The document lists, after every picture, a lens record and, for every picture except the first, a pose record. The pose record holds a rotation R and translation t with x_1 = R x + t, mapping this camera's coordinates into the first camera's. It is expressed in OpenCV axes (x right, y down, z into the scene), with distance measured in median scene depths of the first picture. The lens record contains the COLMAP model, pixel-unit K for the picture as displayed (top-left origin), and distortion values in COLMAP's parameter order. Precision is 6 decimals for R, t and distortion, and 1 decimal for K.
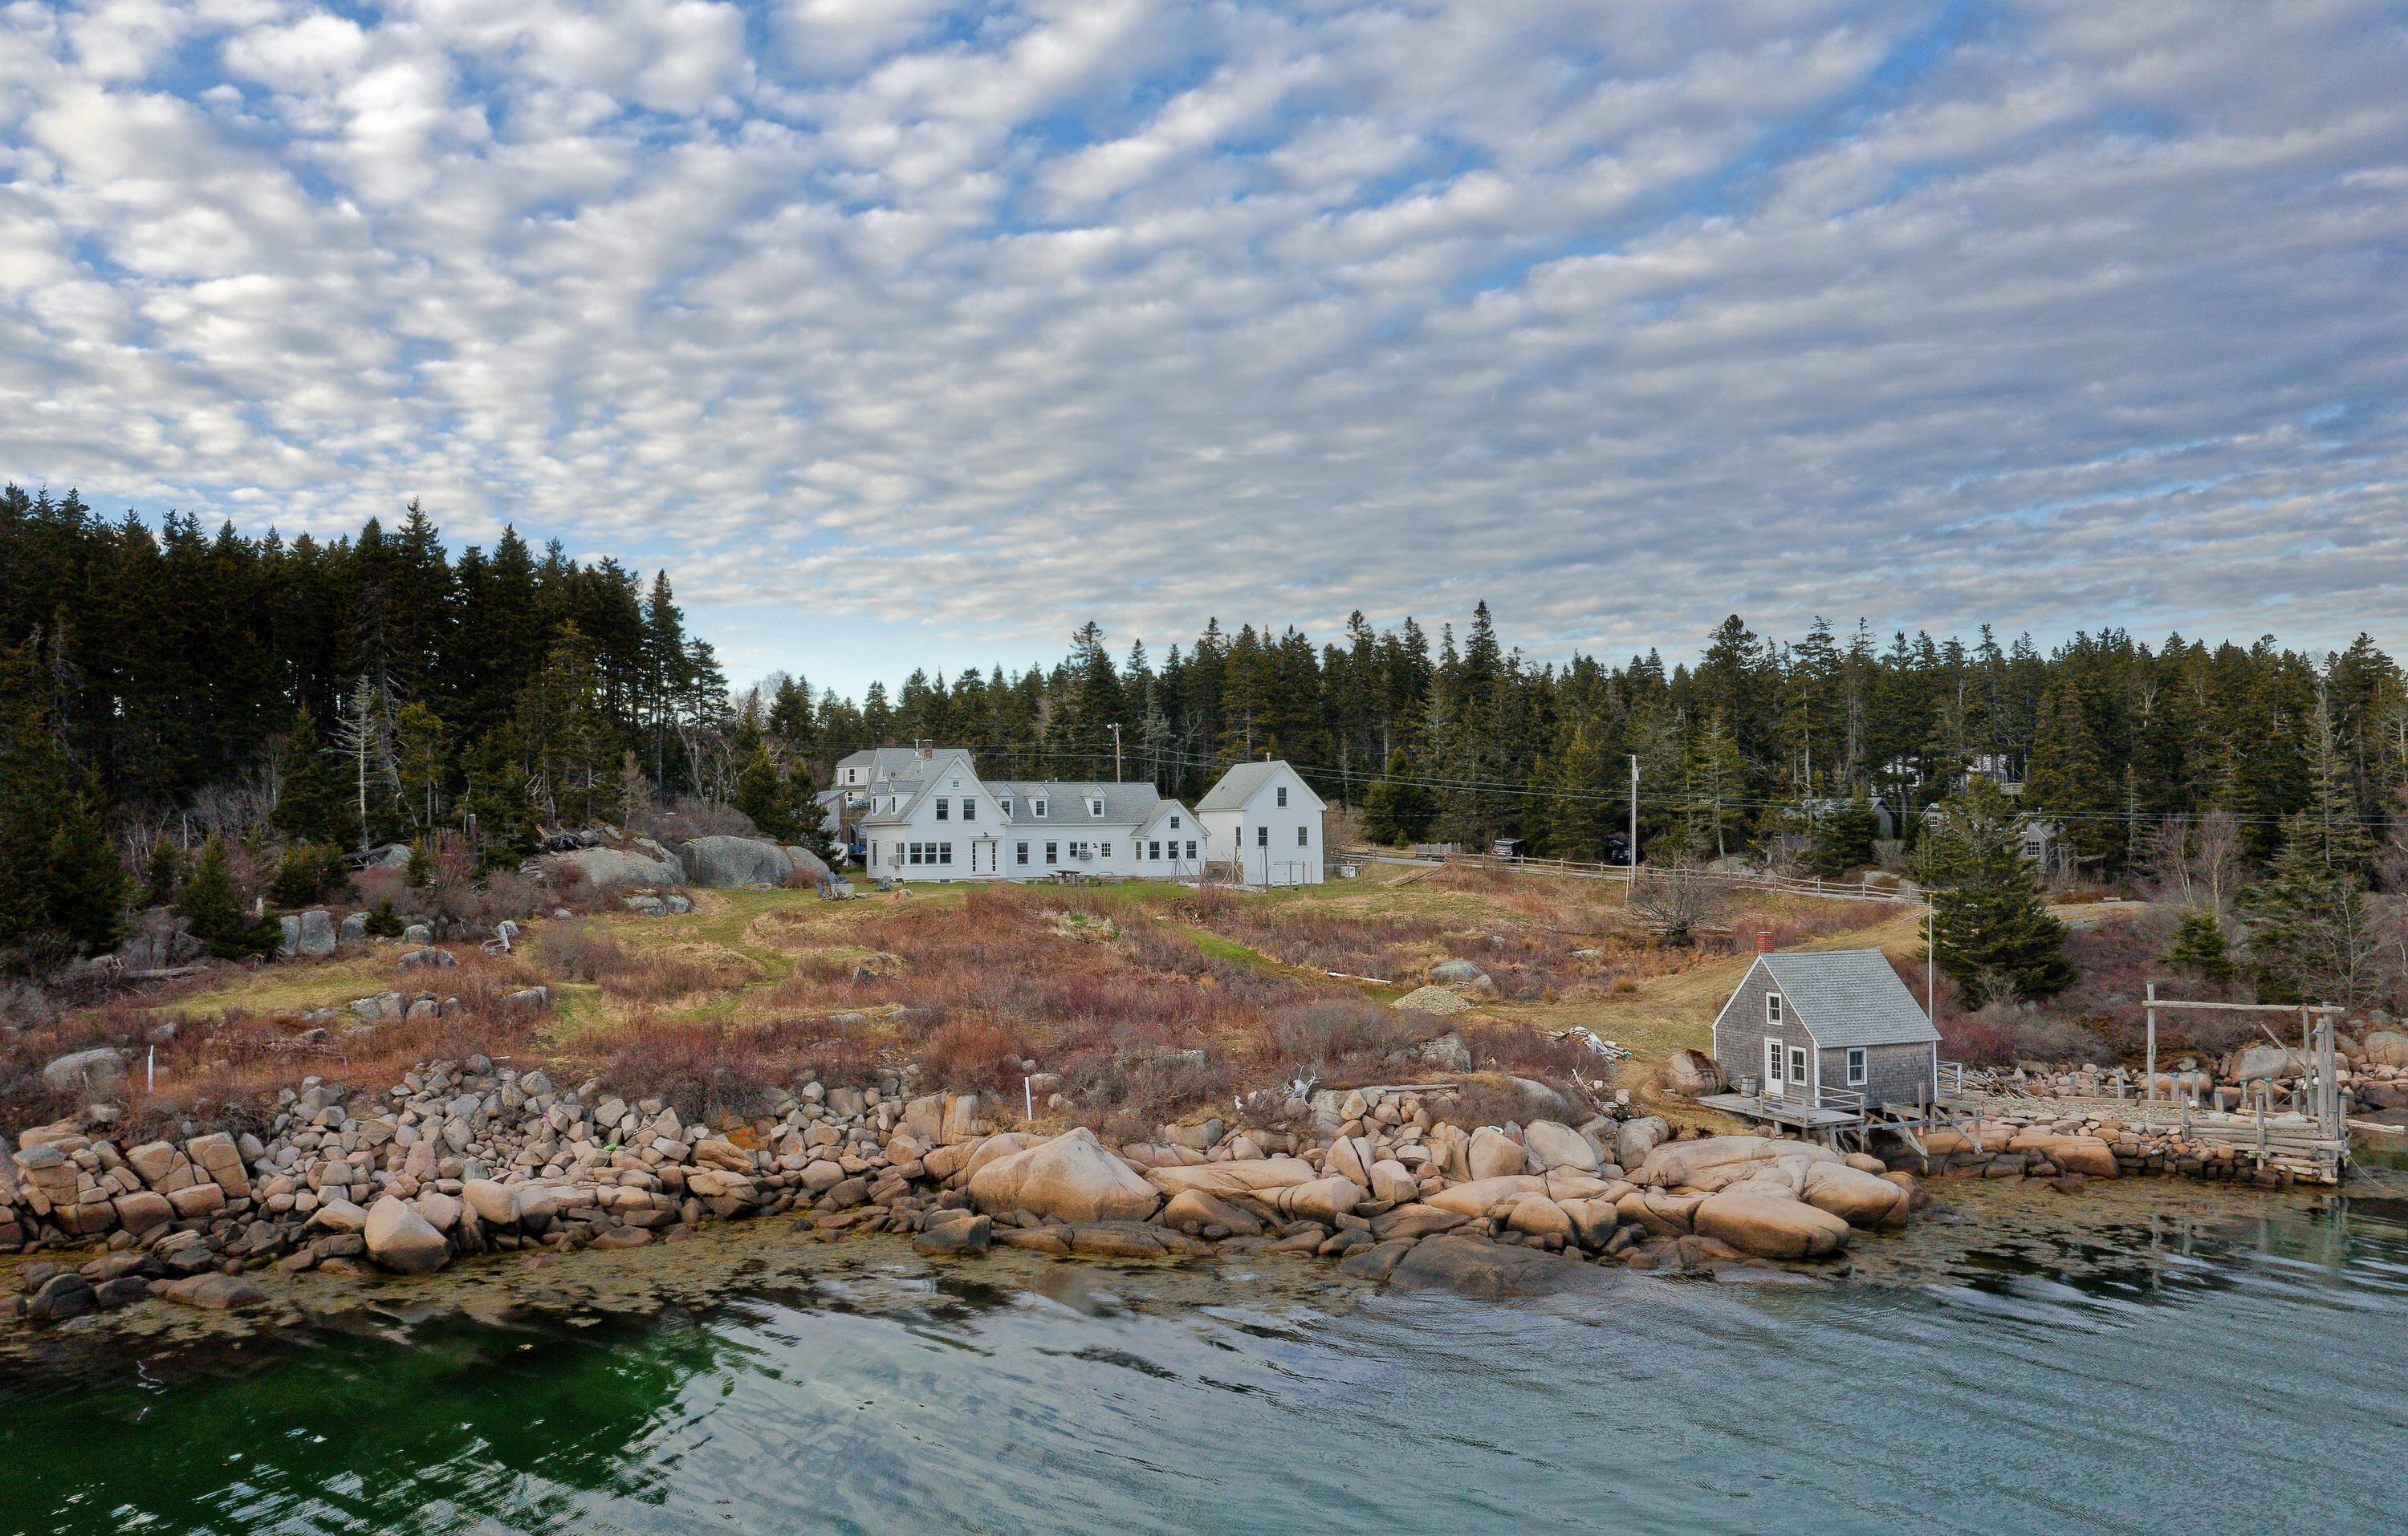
lens RADIAL K [[1769.3, 0, 1204.0], [0, 1769.3, 768.0], [0, 0, 1]] dist [-0.036947, -0.003204]
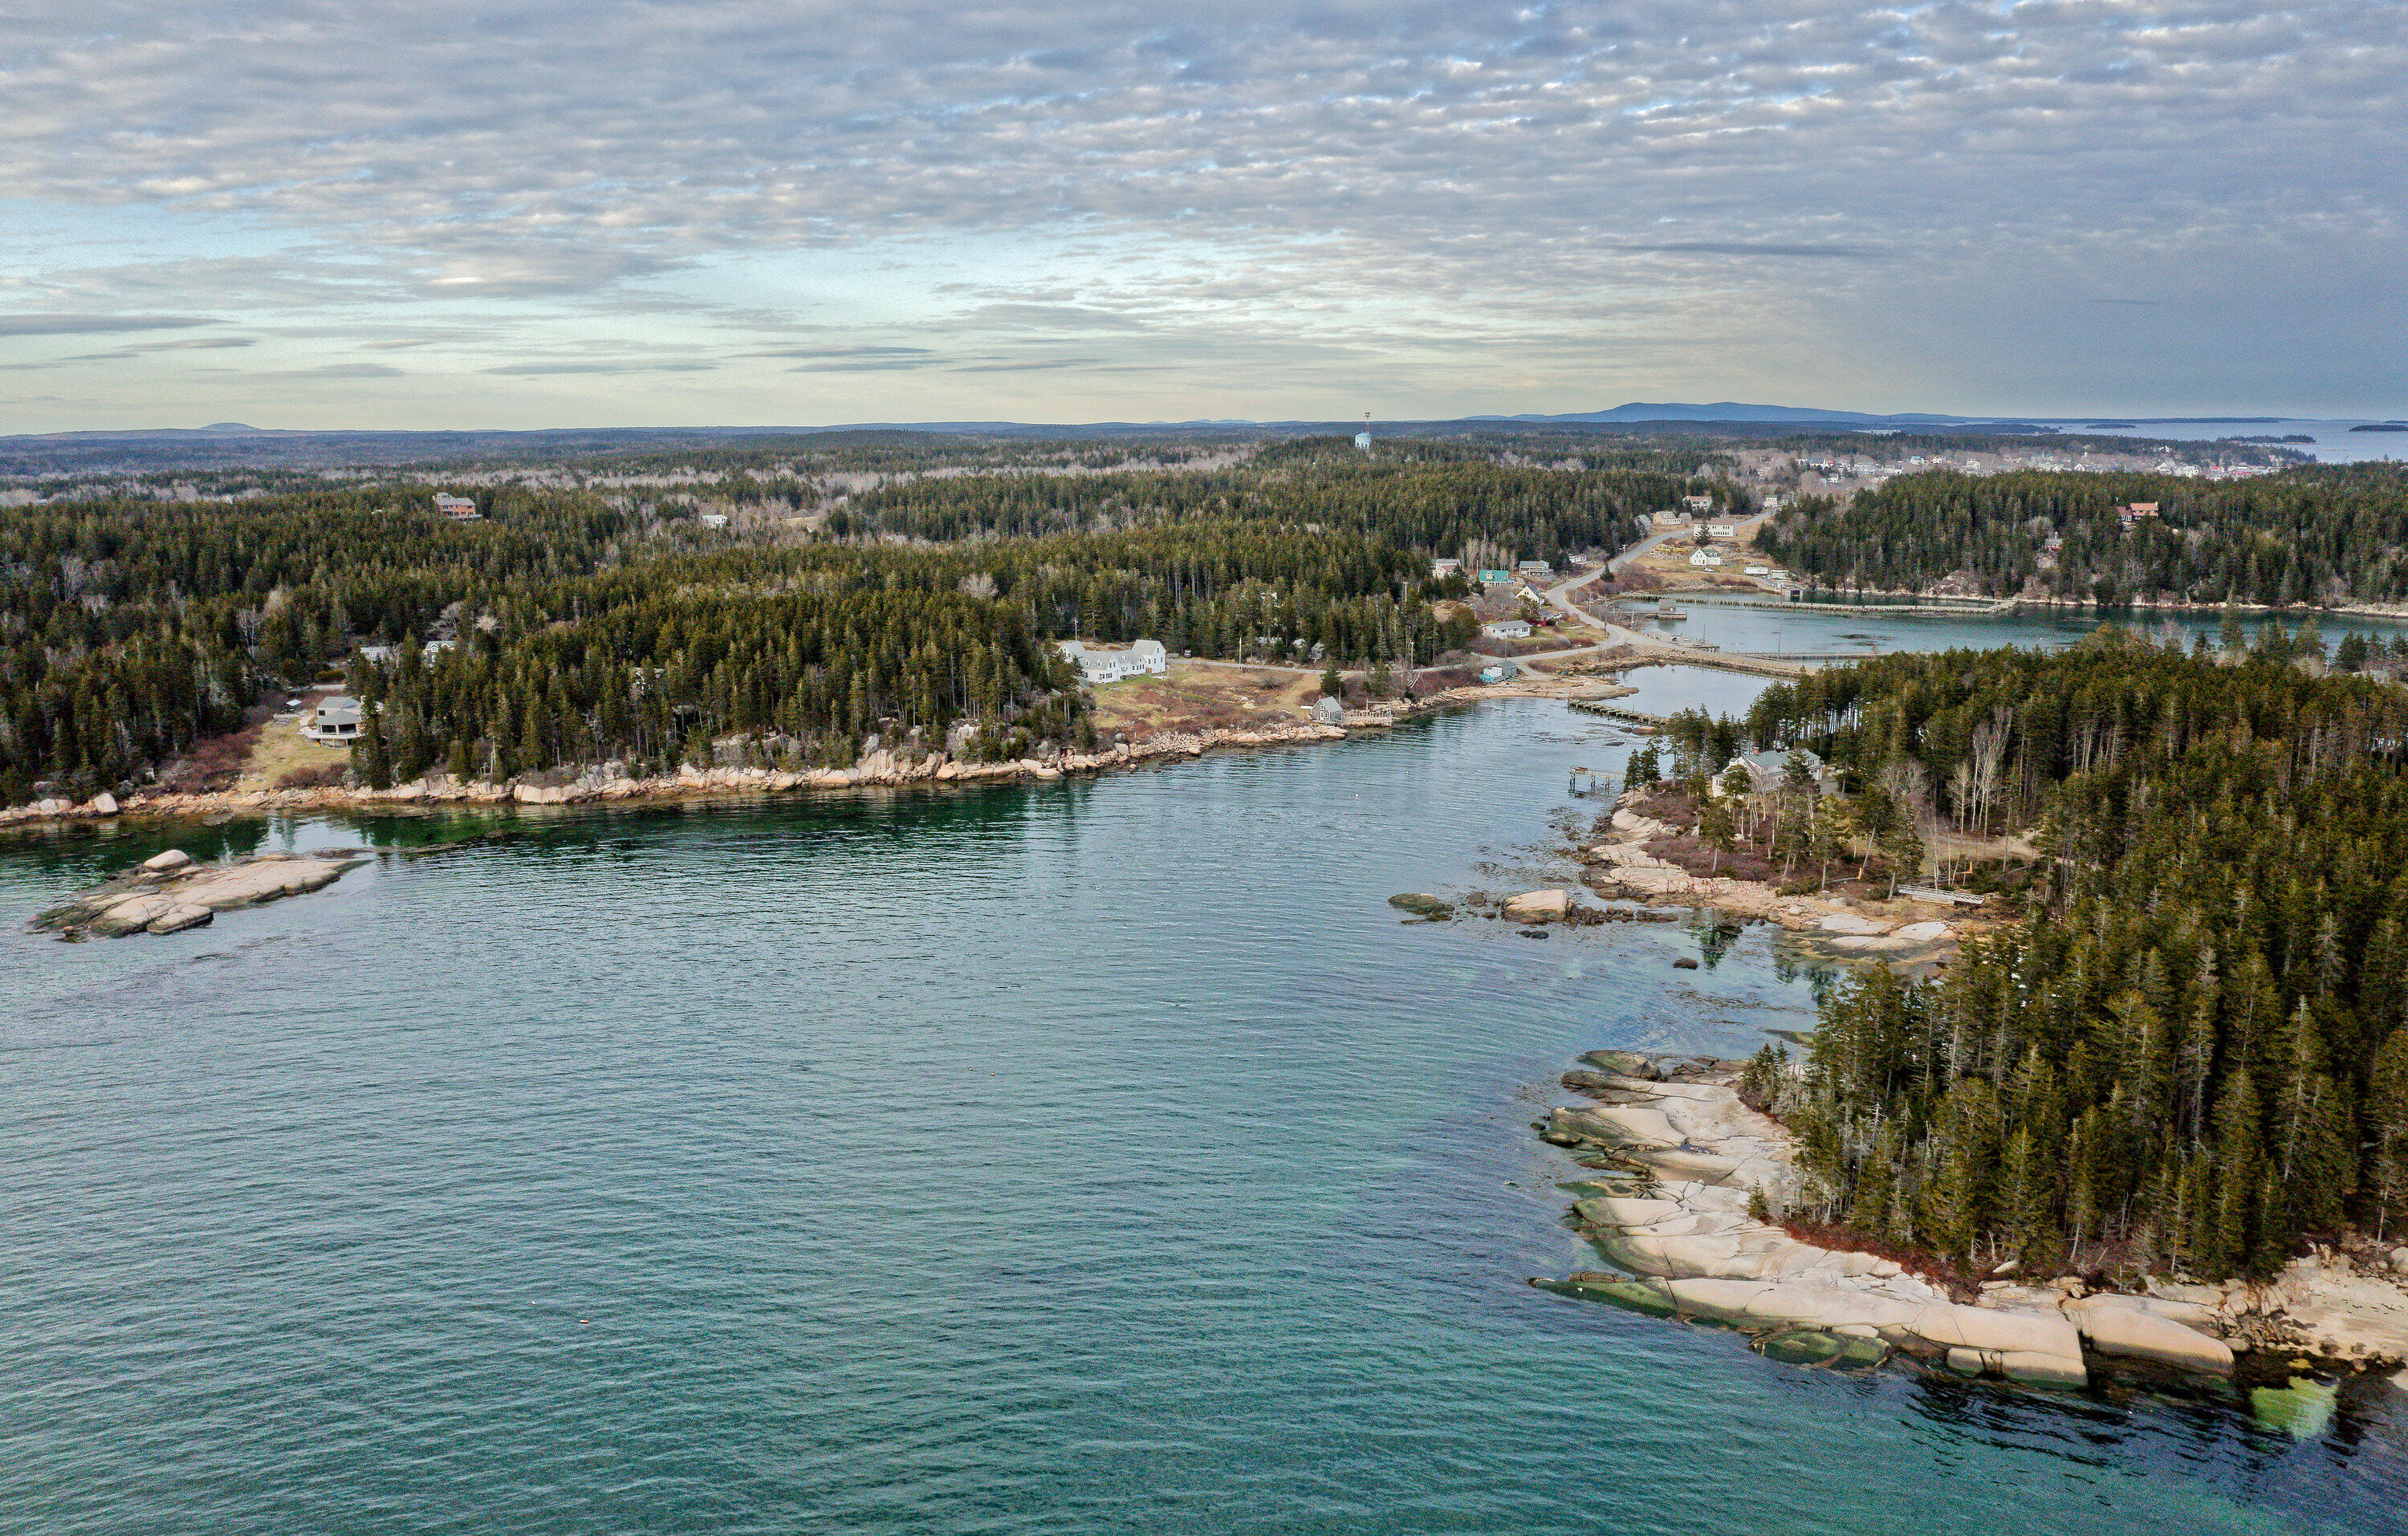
lens RADIAL K [[1769.3, 0, 1204.0], [0, 1769.3, 768.0], [0, 0, 1]] dist [-0.036947, -0.003204]
pose [[0.867608, -0.091918, 0.488680, -2.042036], [-0.020859, 0.975173, 0.220459, -0.672770], [-0.496812, -0.201465, 0.844150, -2.732852]]
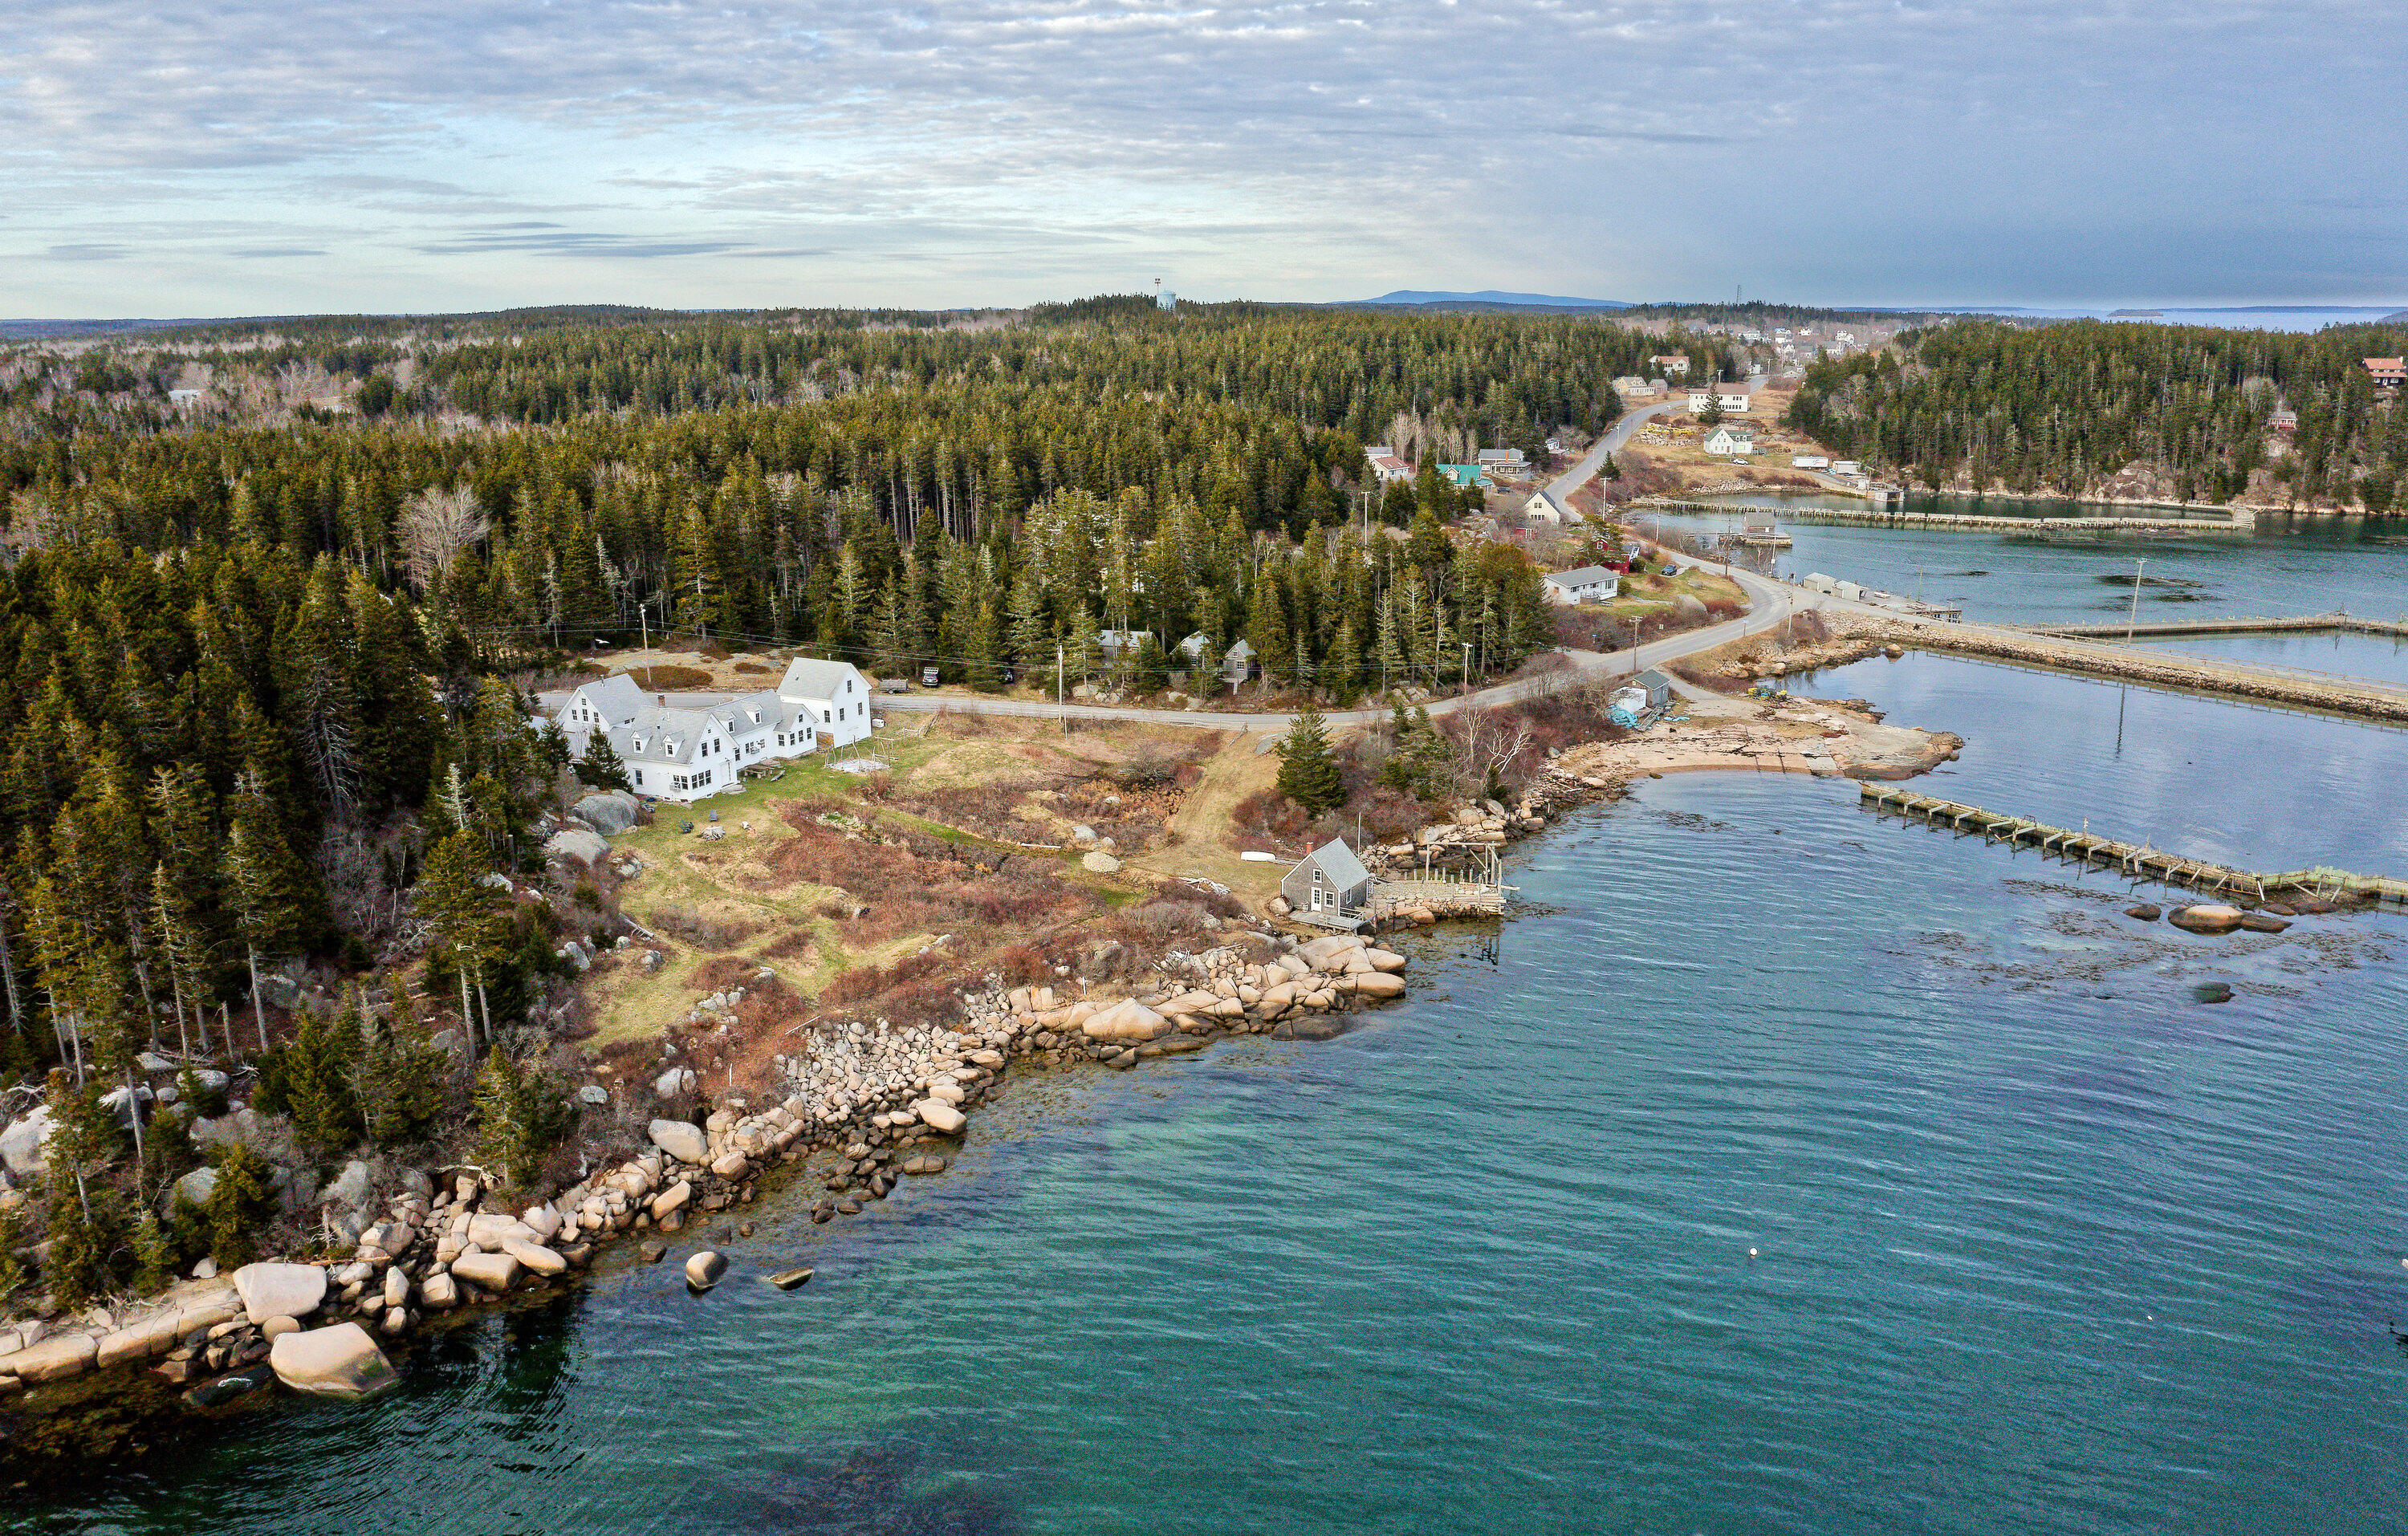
lens RADIAL K [[1769.3, 0, 1204.0], [0, 1769.3, 768.0], [0, 0, 1]] dist [-0.036947, -0.003204]
pose [[0.796651, -0.145799, 0.586592, -0.690227], [-0.027007, 0.960917, 0.275517, -0.385164], [-0.603836, -0.235332, 0.761578, -0.403230]]
